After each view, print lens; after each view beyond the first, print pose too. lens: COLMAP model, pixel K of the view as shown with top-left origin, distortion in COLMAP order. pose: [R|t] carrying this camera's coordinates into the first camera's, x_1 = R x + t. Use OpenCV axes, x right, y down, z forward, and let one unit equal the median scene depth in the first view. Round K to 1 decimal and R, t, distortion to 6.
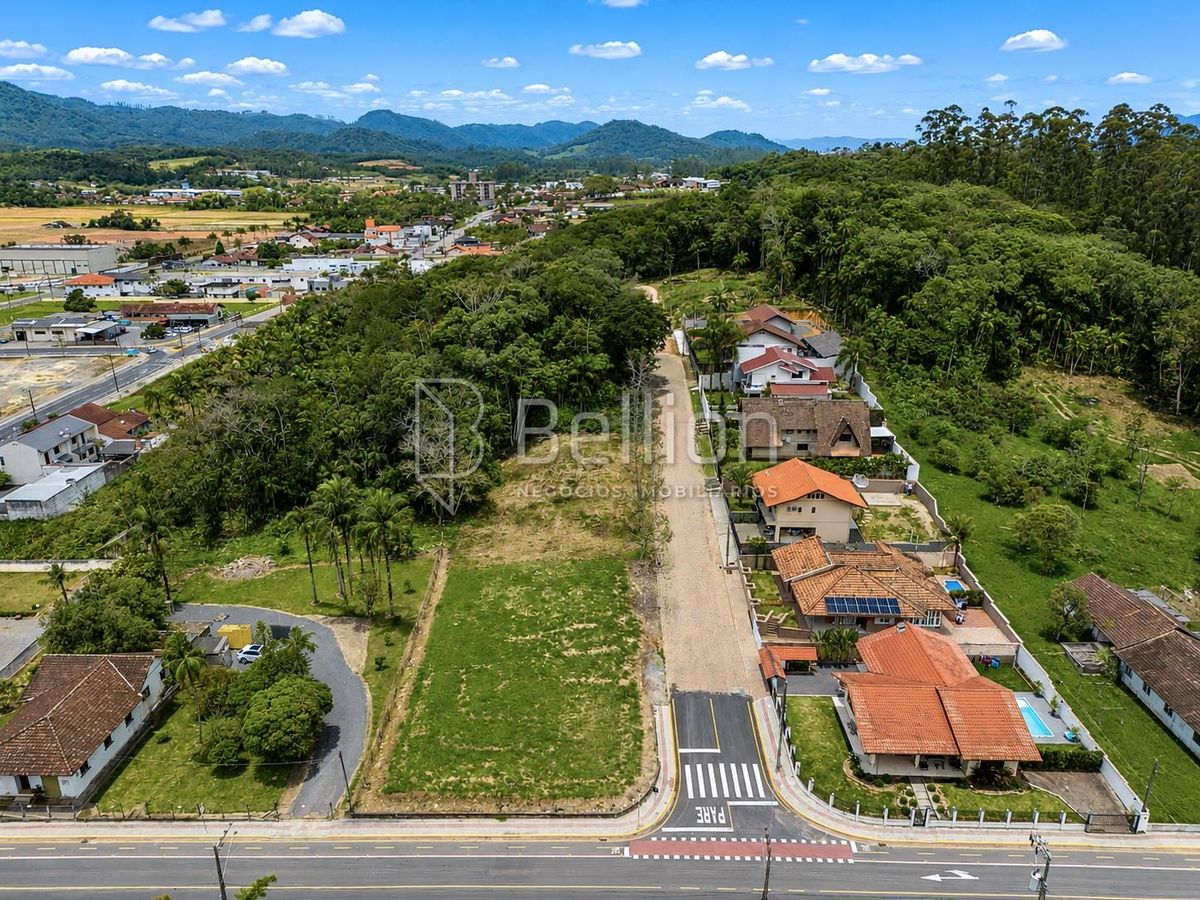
lens RADIAL K [[833.8, 0, 600.0], [0, 833.8, 450.0], [0, 0, 1]] dist [0.002500, -0.004761]
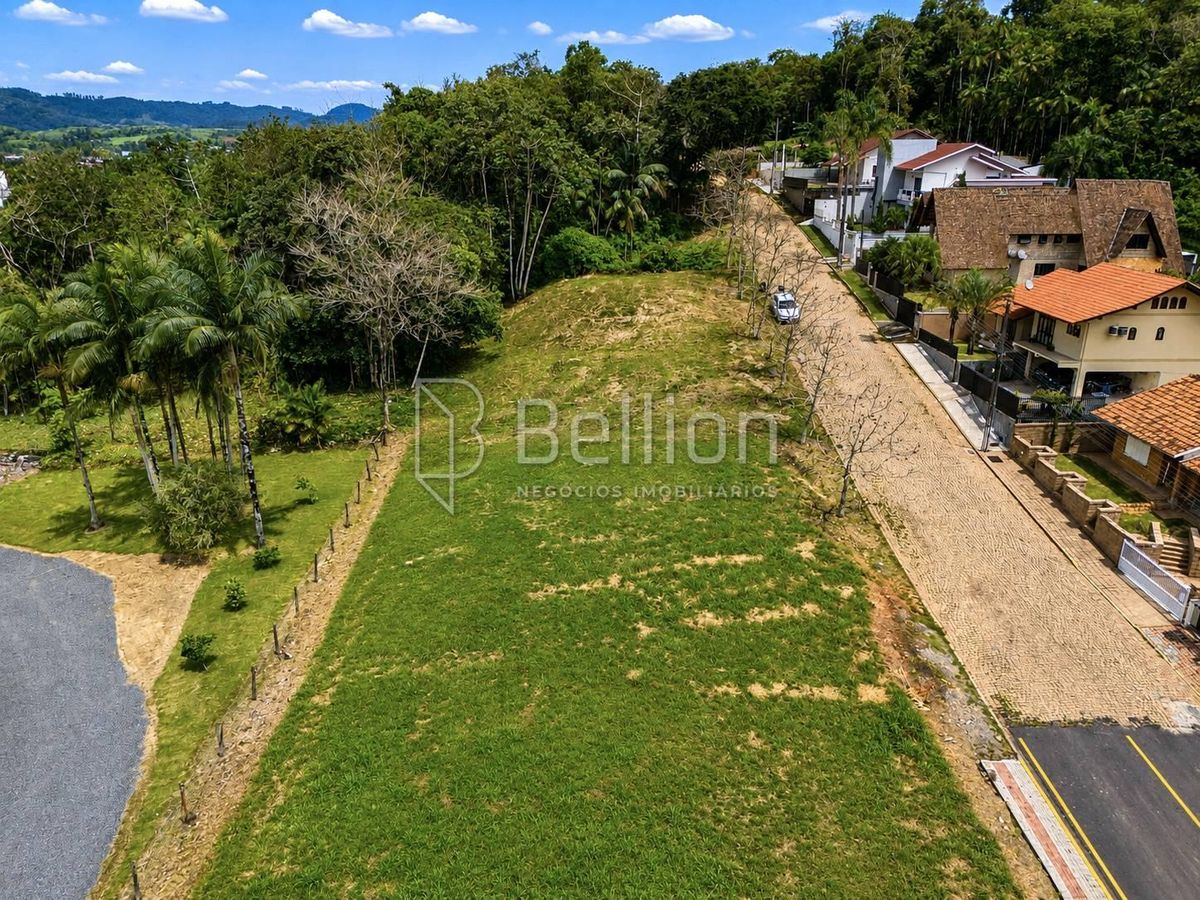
lens RADIAL K [[833.8, 0, 600.0], [0, 833.8, 450.0], [0, 0, 1]] dist [0.002500, -0.004761]
pose [[0.999221, 0.002399, 0.039380, -0.095176], [-0.001359, 0.999650, -0.026418, 0.168649], [-0.039430, 0.026344, 0.998875, 0.592911]]
